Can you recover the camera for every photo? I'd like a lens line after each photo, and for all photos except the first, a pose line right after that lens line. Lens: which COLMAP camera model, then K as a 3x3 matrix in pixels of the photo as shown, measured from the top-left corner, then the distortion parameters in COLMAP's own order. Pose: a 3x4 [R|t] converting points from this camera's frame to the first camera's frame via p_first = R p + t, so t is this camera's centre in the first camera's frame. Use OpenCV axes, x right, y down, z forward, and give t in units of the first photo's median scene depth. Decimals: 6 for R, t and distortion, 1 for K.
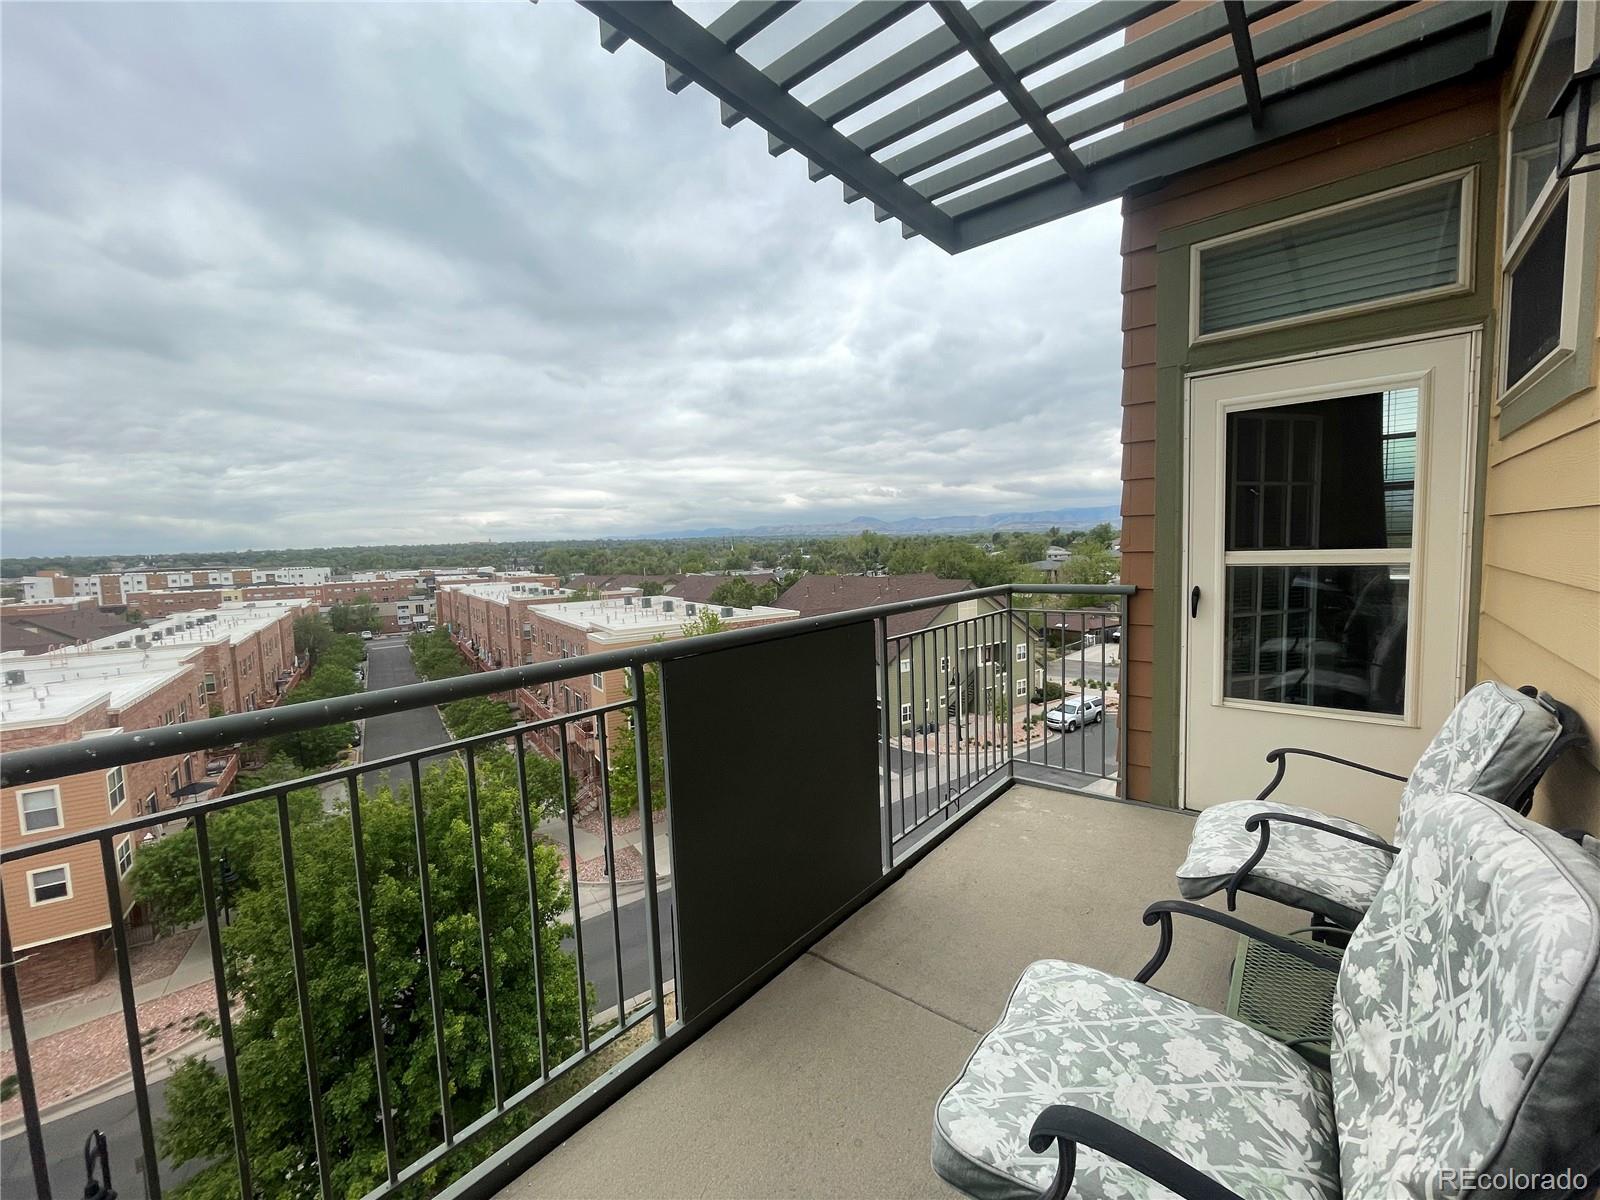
lens RADIAL K [[647.4, 0, 797.7], [0, 647.4, 597.7], [0, 0, 1]] dist [-0.003405, -0.000977]
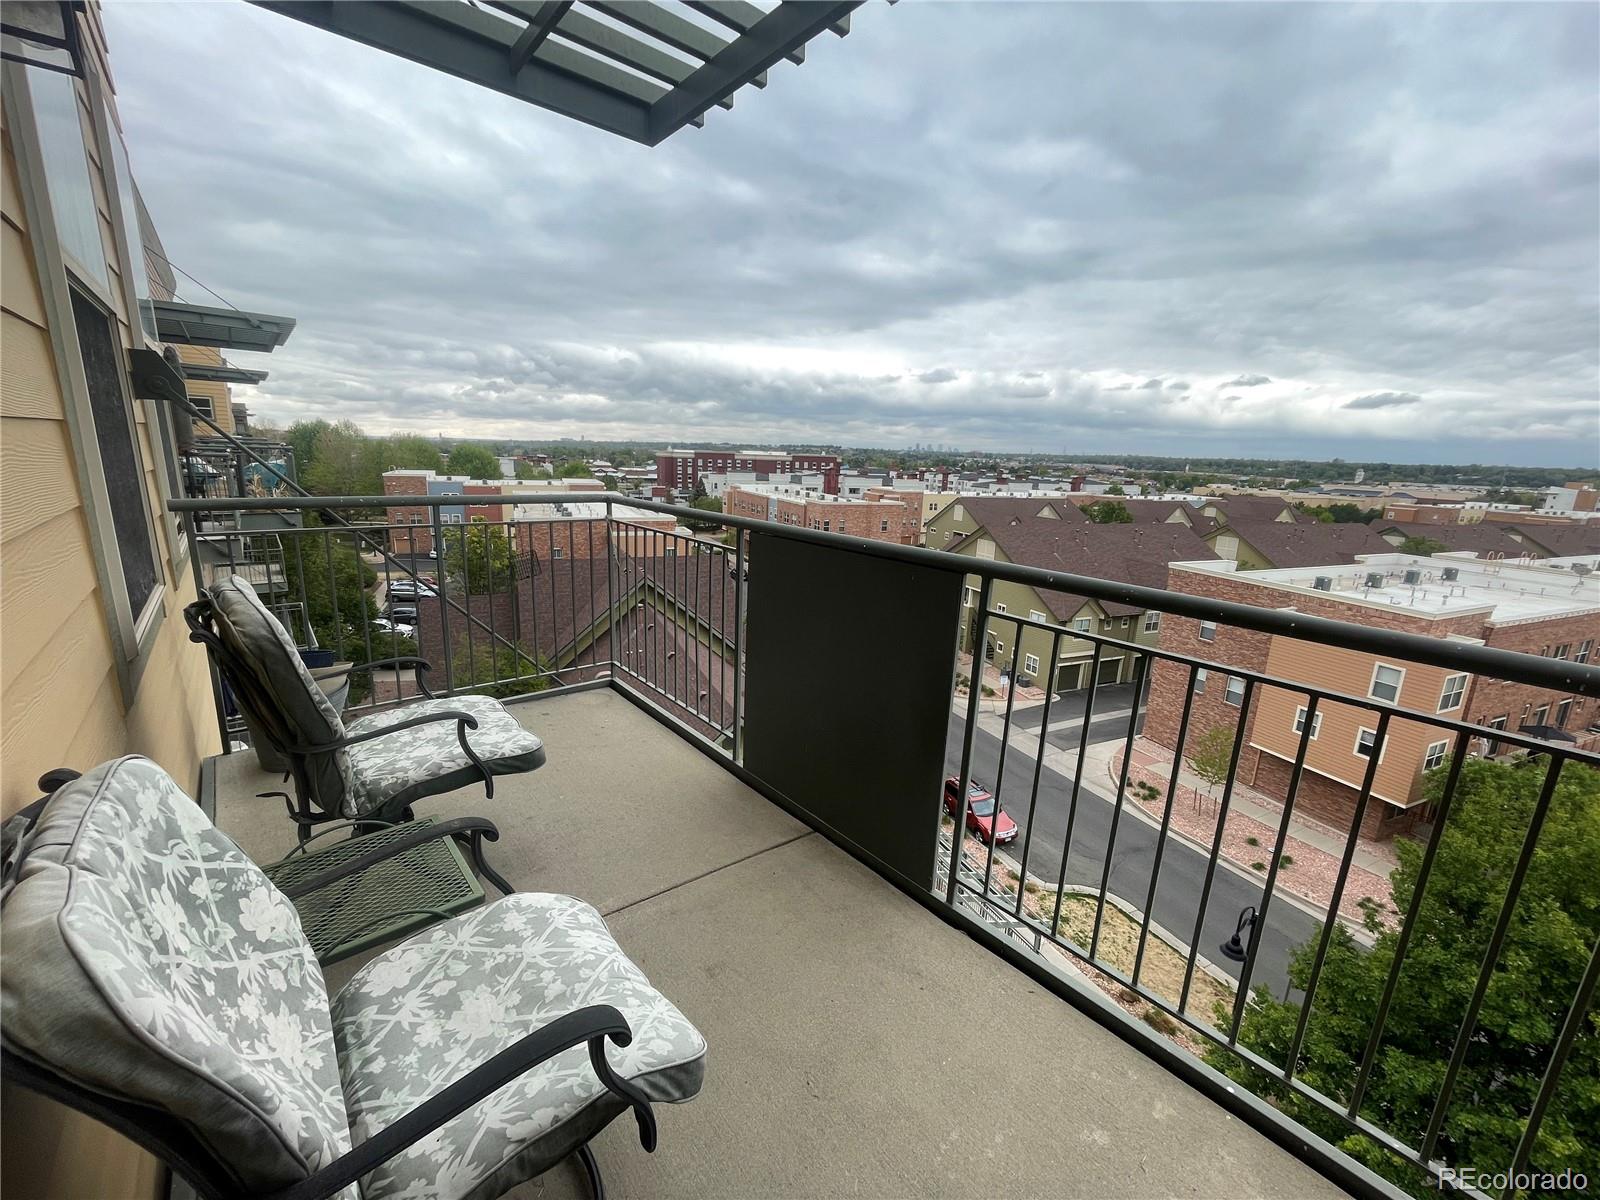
lens RADIAL K [[636.8, 0, 800.0], [0, 636.8, 600.0], [0, 0, 1]] dist [-0.003648, -0.000044]
pose [[-0.164340, 0.249977, -0.954203, 1.065291], [-0.111485, 0.956450, 0.269766, -0.141647], [0.980083, 0.150713, -0.129315, 1.159879]]
